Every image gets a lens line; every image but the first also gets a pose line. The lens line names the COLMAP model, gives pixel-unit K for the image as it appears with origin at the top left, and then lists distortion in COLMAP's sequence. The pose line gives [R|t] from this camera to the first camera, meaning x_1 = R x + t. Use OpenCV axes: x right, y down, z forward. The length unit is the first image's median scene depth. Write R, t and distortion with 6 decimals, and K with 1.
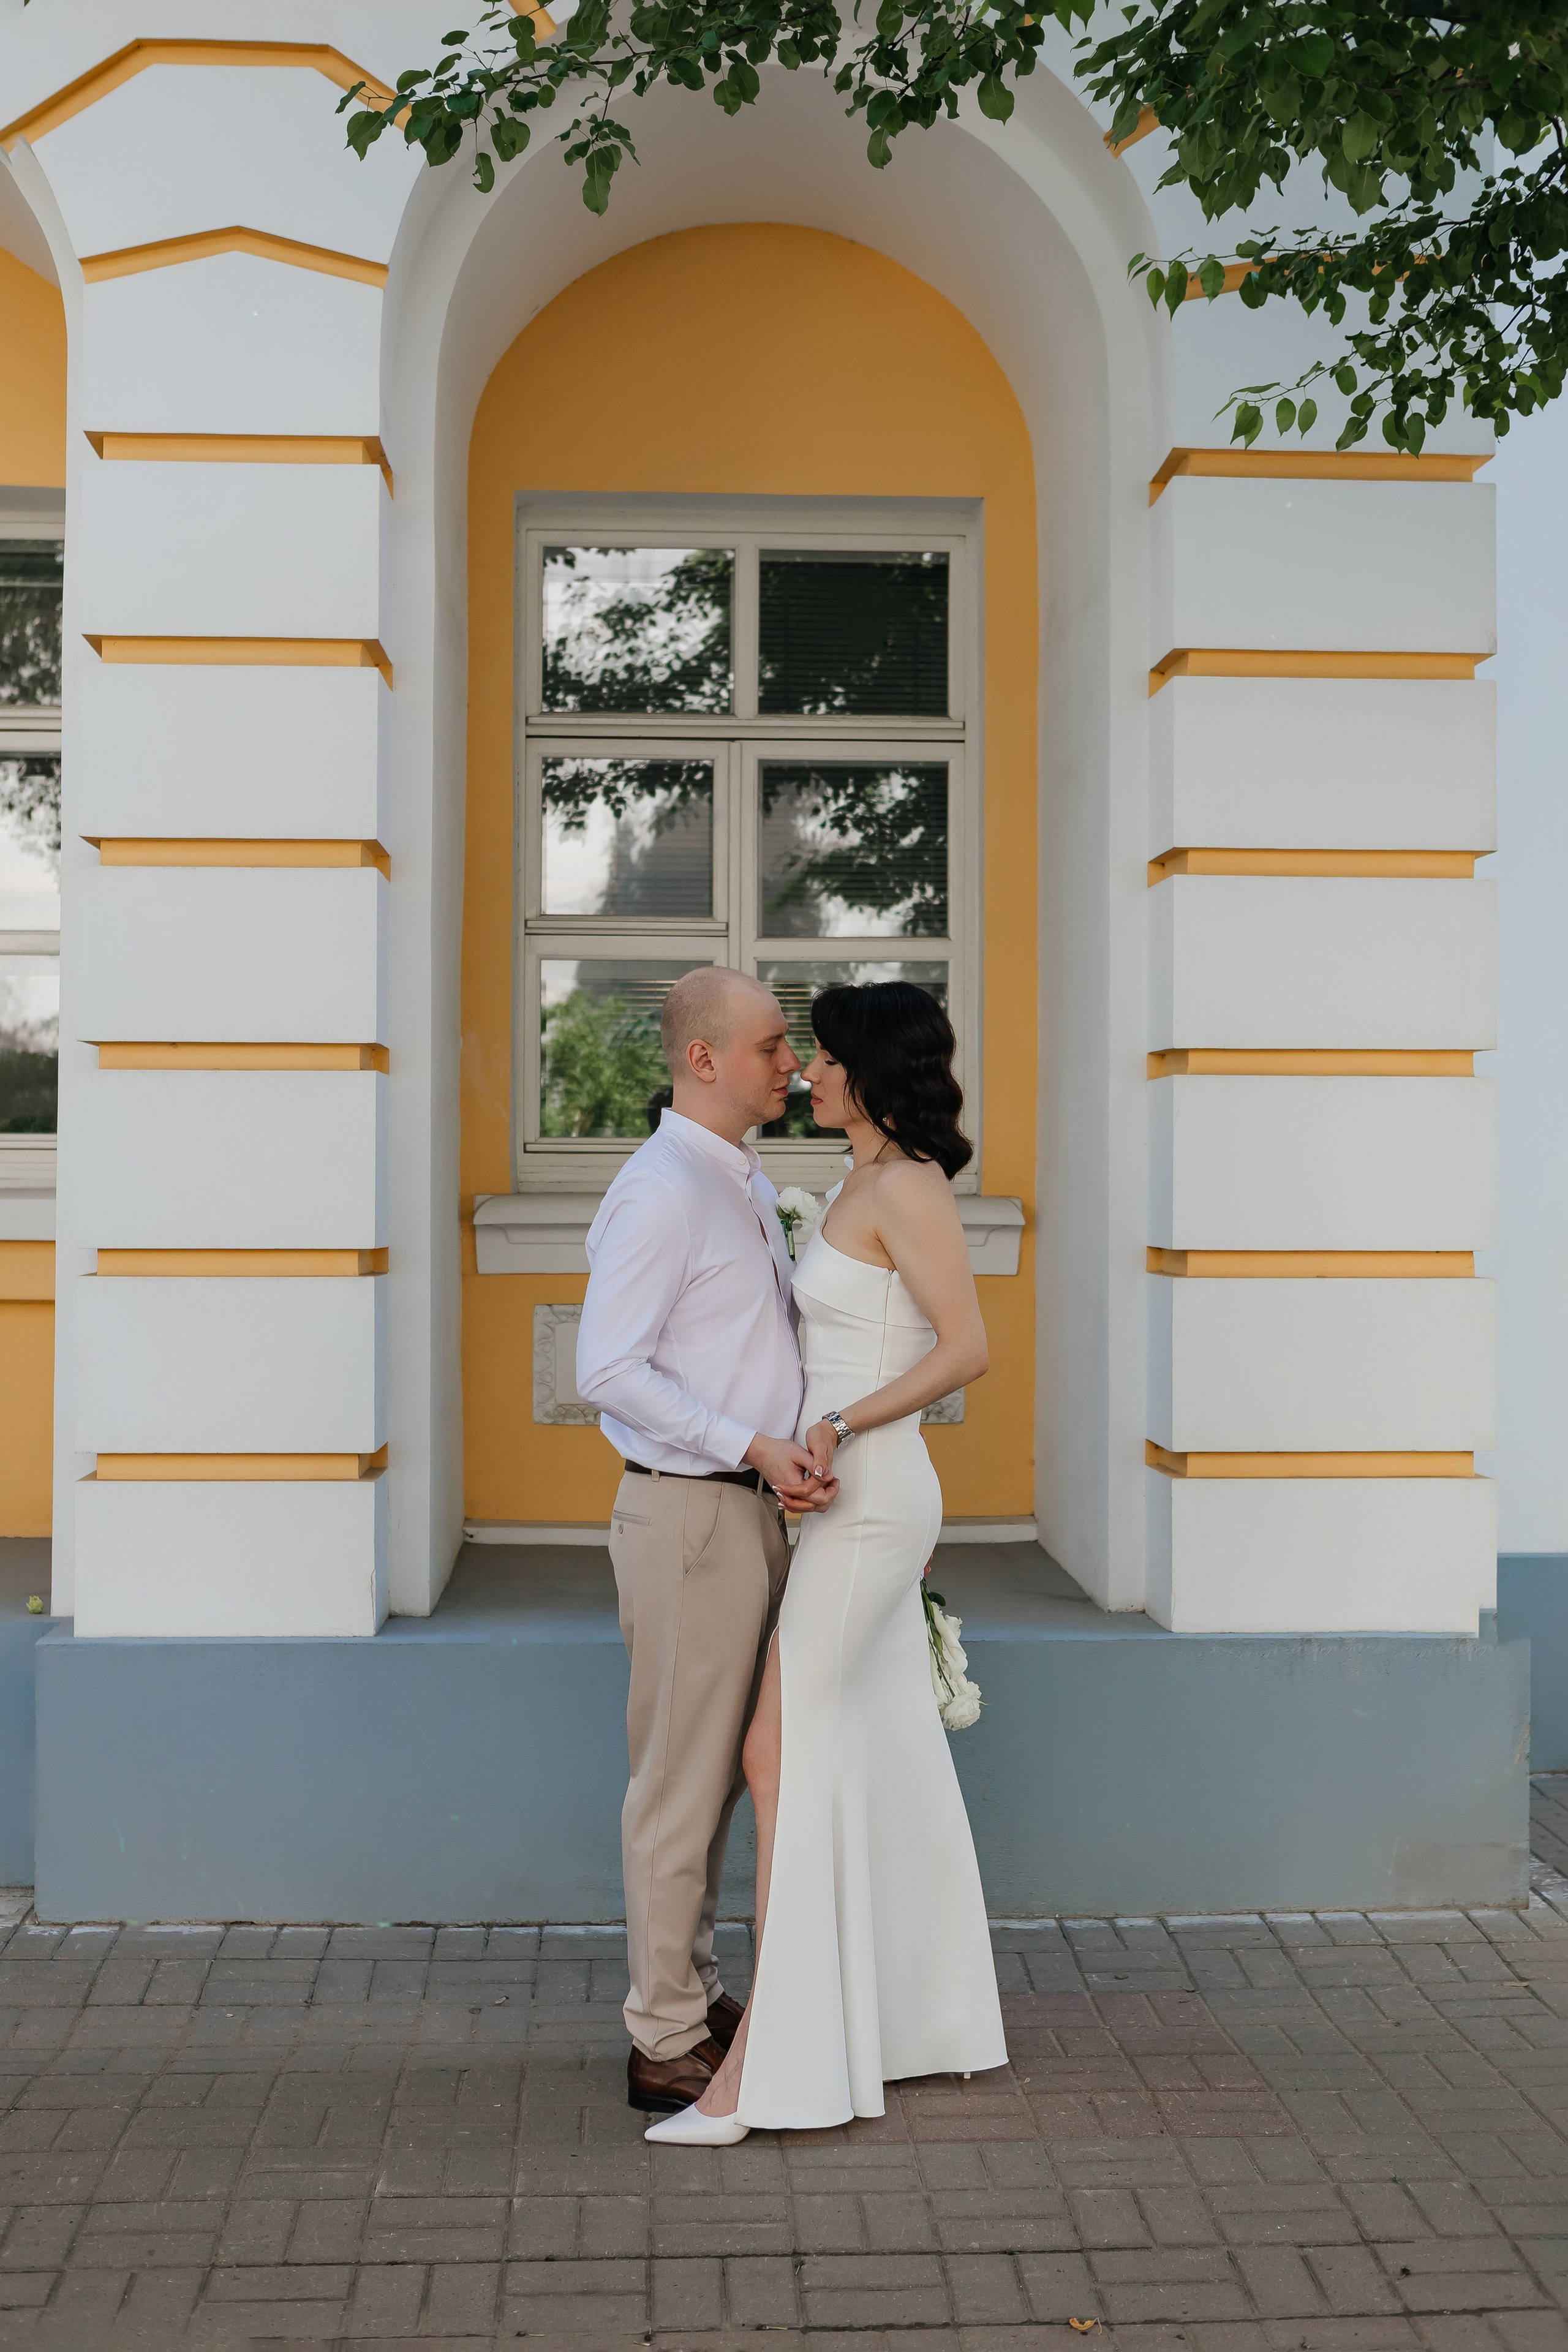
lens RADIAL K [[2993.3, 0, 784.0], [0, 2993.3, 1176.0], [0, 0, 1]] dist [-0.009871, -0.090906]
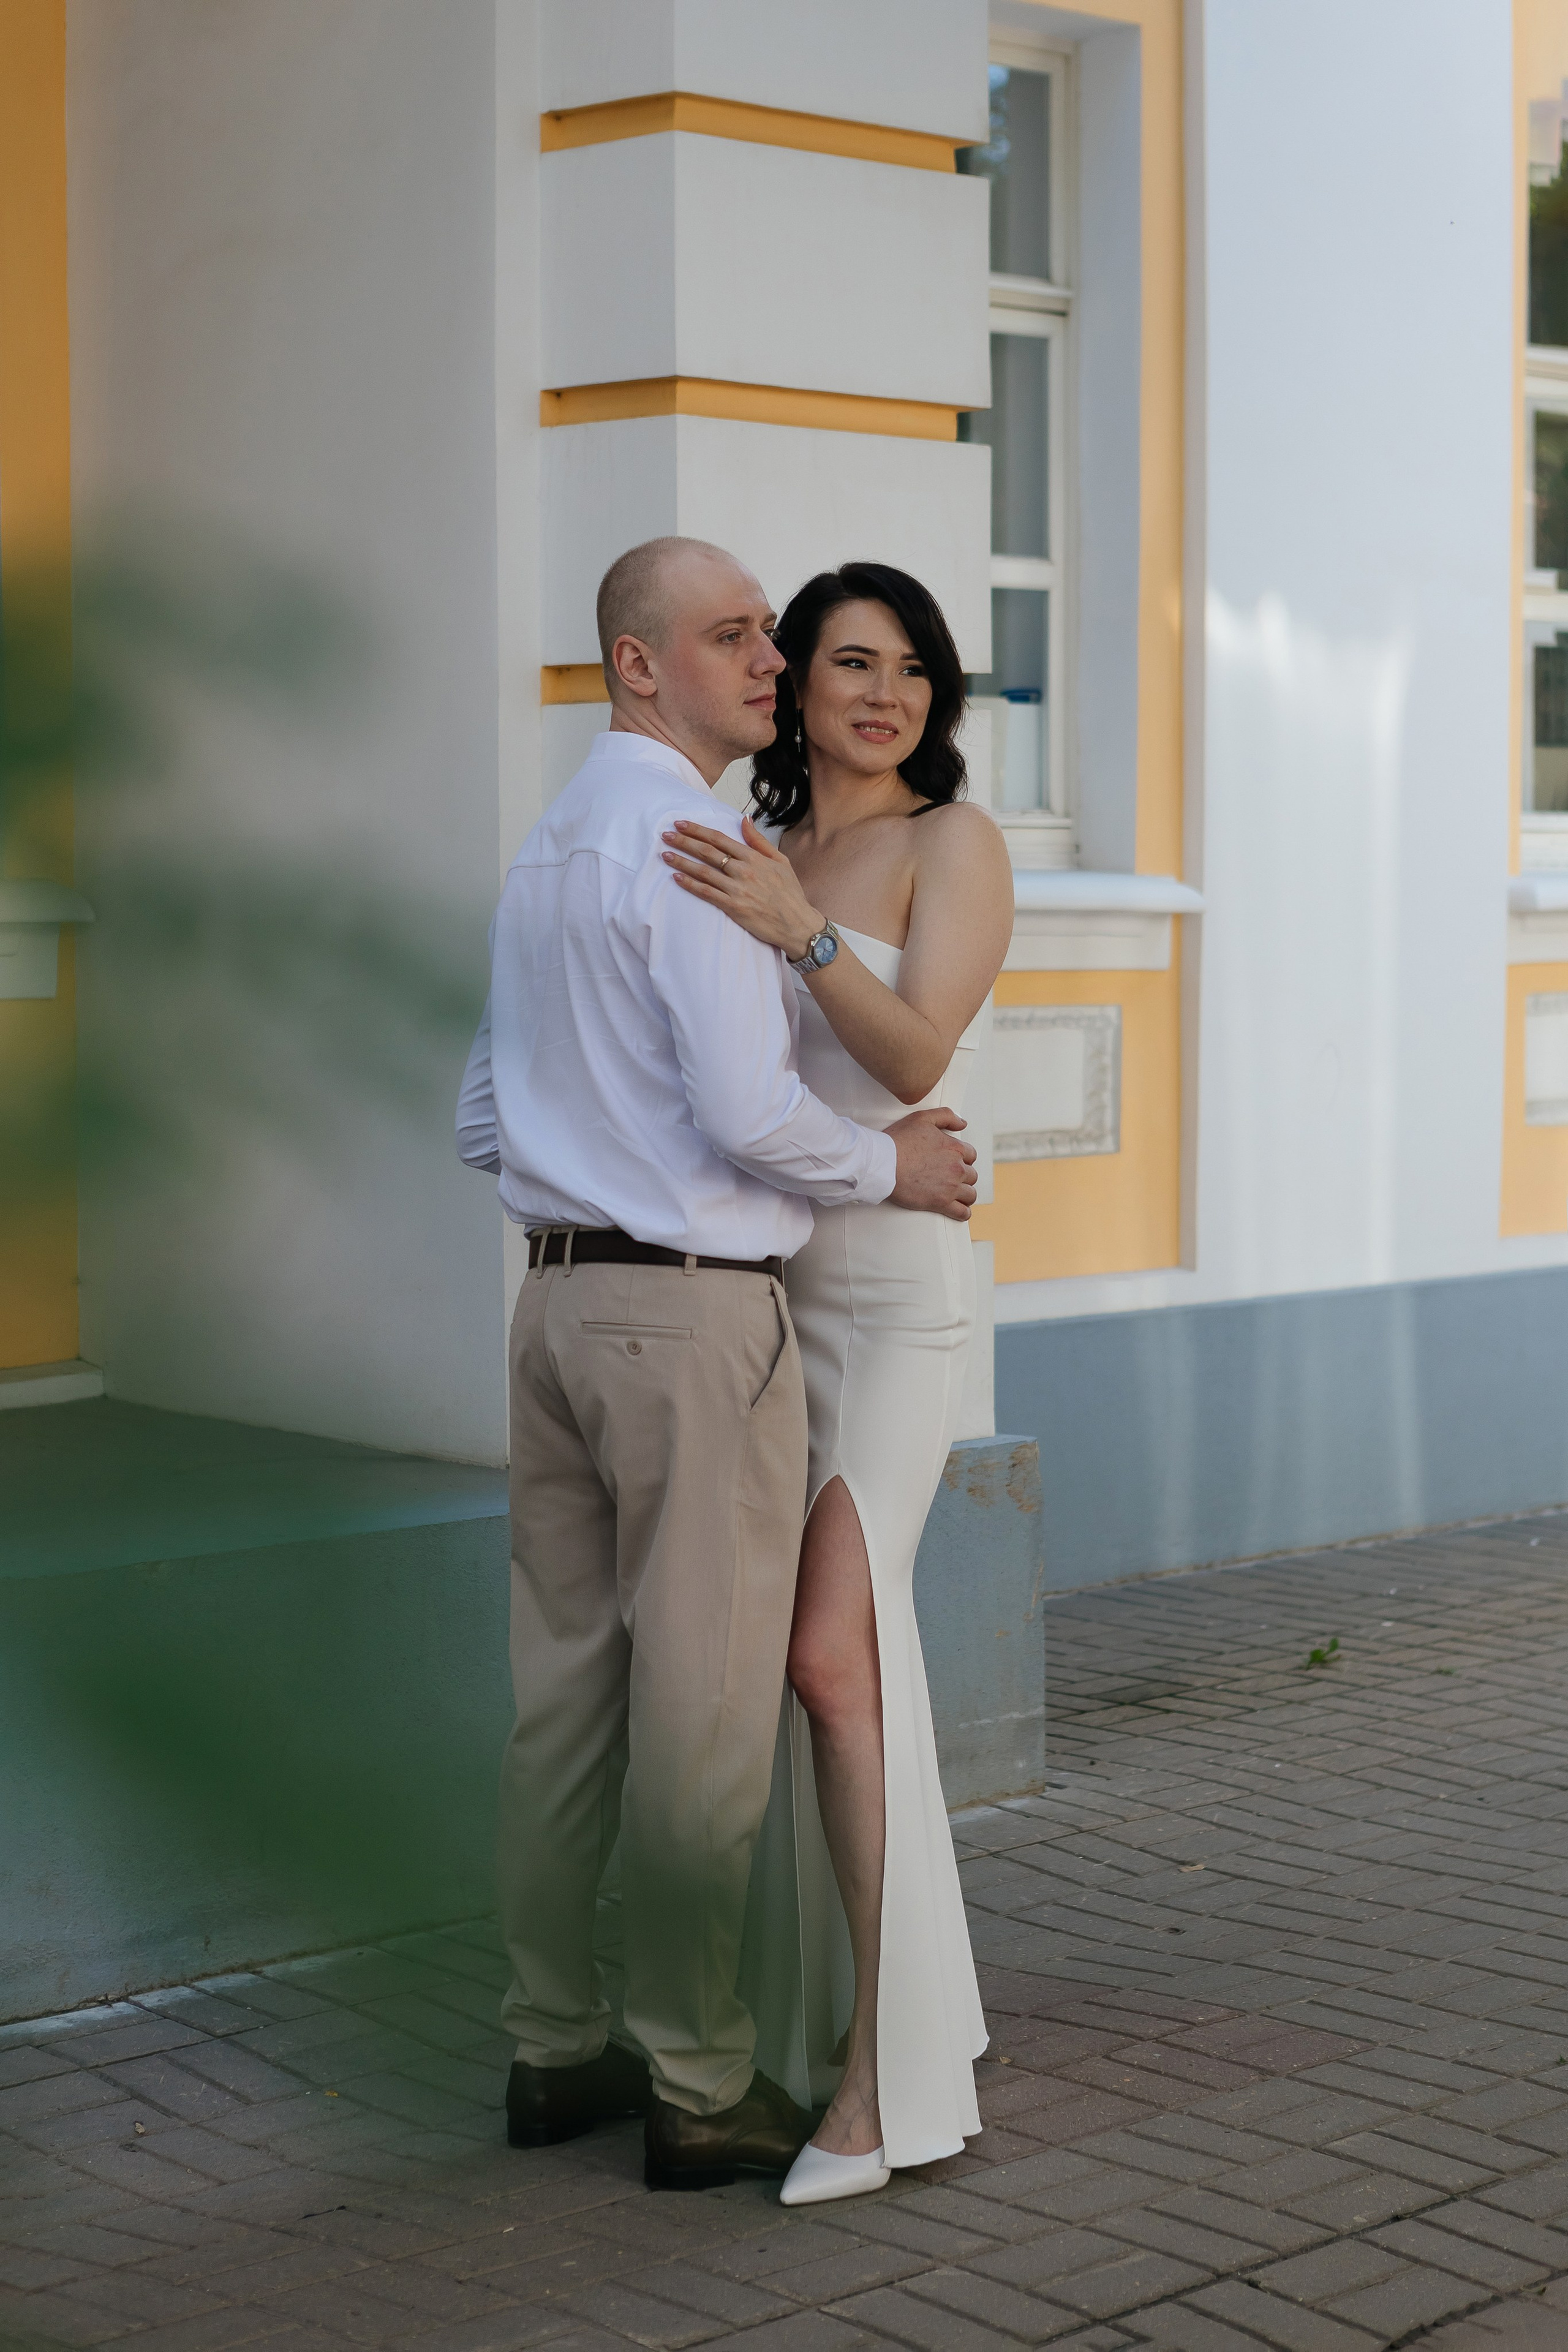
lens RADIAL K [[4759.2, 0, 784.0], [0, 4759.2, 1176.0], [0, 0, 1]] dist [-0.076745, 0.263213]
pose [[0.731967, -0.054708, 0.679141, -0.853875], [0.007444, 0.997354, 0.072318, -0.003631], [-0.681300, -0.047879, 0.730437, 0.208110]]
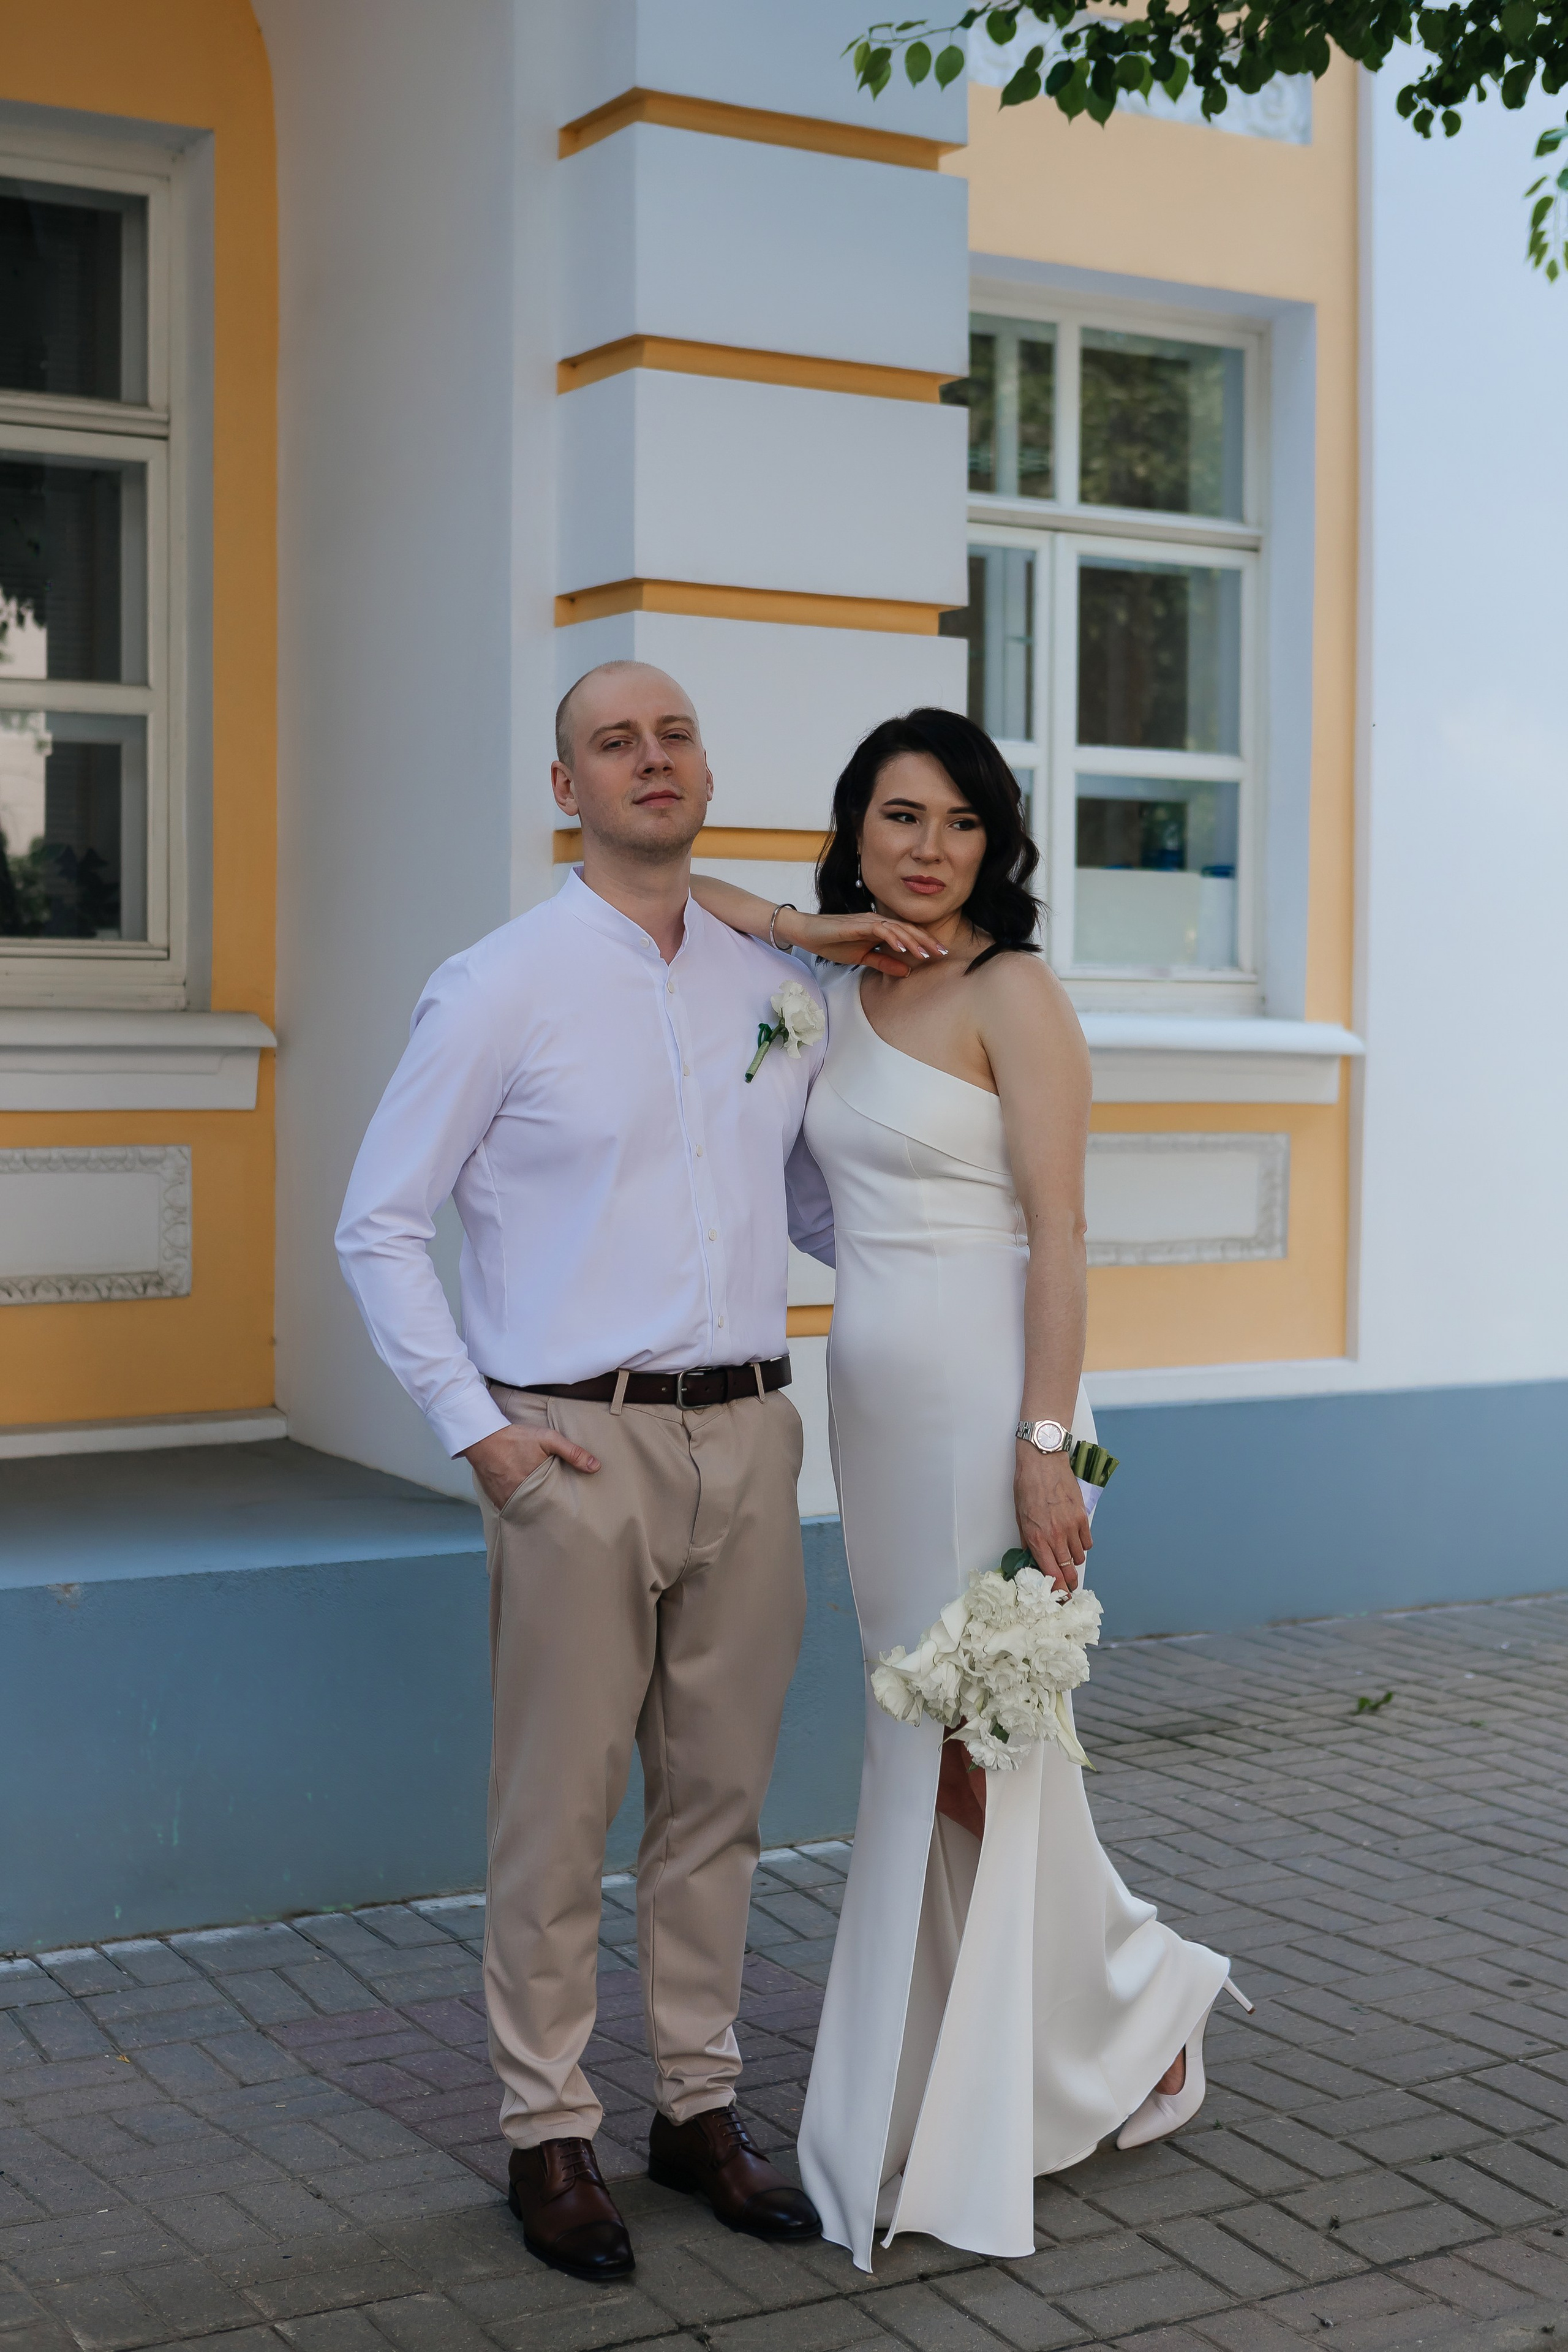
lens RADIAL K [[3432.9, 0, 784.0], [0, 3432.9, 1176.0], [0, 0, 1]] dist [-0.049599, -0.079701]
pose [[0.882718, -0.022298, 0.469374, -0.380353], [0.000646, 0.998930, 0.046240, 0.013879], [-0.469903, -0.040514, 0.881788, 0.197790]]
